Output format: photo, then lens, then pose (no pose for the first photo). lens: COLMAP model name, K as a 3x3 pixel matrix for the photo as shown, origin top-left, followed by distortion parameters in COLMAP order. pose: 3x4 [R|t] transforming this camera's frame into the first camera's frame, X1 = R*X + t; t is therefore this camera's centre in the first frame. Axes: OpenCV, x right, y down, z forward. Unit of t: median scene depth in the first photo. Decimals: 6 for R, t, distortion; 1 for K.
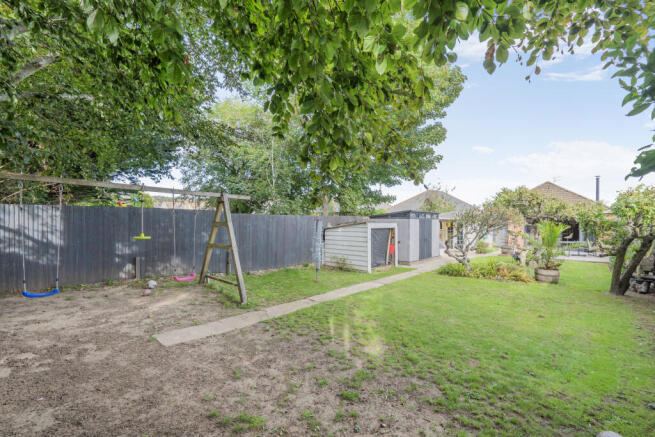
lens RADIAL K [[297.2, 0, 329.3], [0, 297.2, 221.8], [0, 0, 1]] dist [-0.002166, -0.000424]
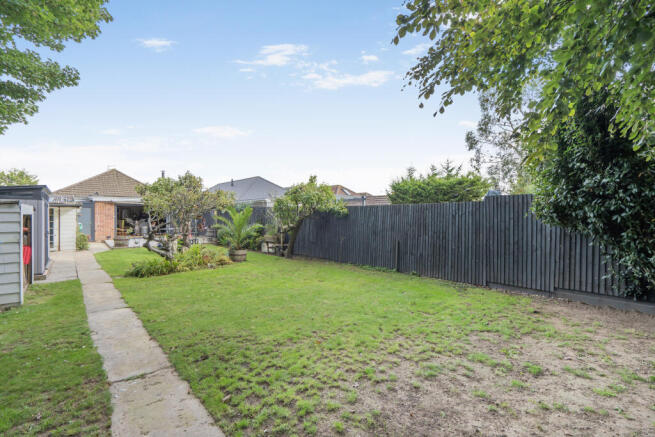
lens RADIAL K [[297.2, 0, 329.3], [0, 297.2, 221.8], [0, 0, 1]] dist [-0.002166, -0.000424]
pose [[0.143475, -0.028582, 0.989241, -0.652558], [0.003218, 0.999591, 0.028414, 0.048269], [-0.989649, -0.000893, 0.143508, 1.019716]]
